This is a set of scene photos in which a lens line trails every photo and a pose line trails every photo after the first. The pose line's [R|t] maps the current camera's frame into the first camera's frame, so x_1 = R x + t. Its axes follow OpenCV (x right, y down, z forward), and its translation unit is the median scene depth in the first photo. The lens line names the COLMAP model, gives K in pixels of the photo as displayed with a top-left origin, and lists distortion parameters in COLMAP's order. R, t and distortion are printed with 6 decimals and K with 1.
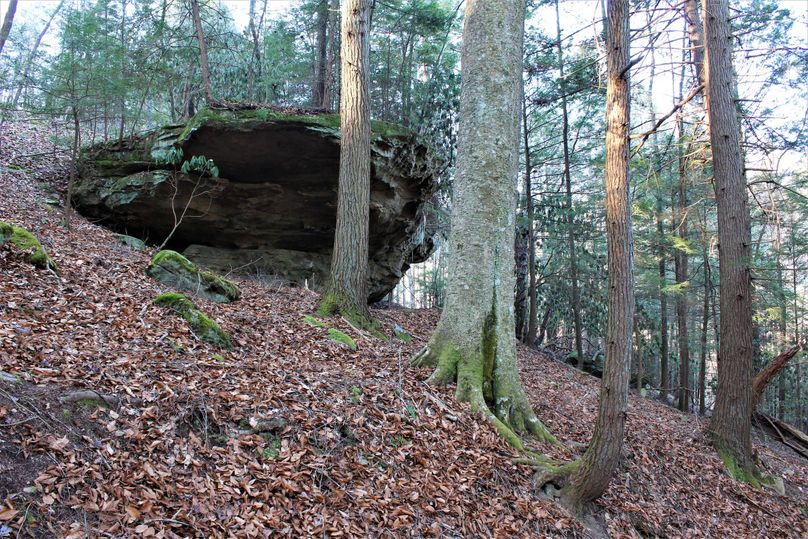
lens RADIAL K [[1228.6, 0, 404.0], [0, 1228.6, 269.5], [0, 0, 1]] dist [0.001856, 0.021055]
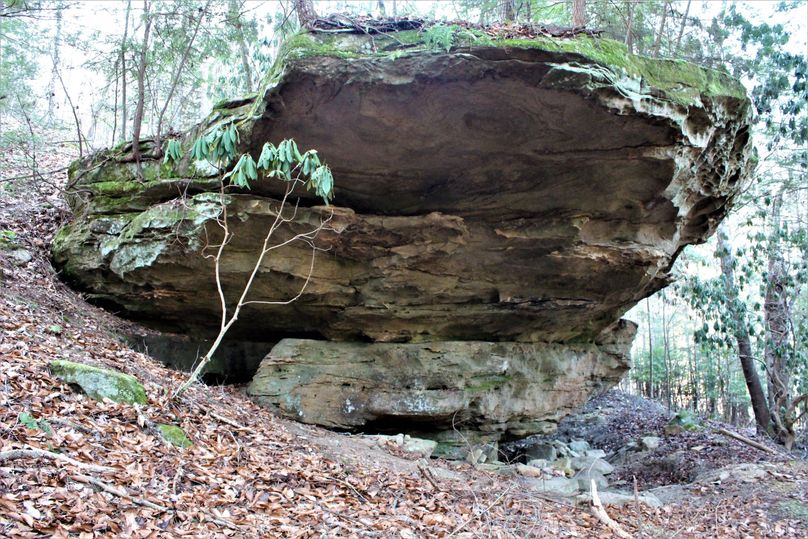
lens RADIAL K [[1228.6, 0, 404.0], [0, 1228.6, 269.5], [0, 0, 1]] dist [0.001856, 0.021055]
pose [[0.995404, -0.029562, -0.091089, -0.078513], [0.026455, 0.999032, -0.035135, -0.031921], [0.092040, 0.032563, 0.995223, 0.514695]]
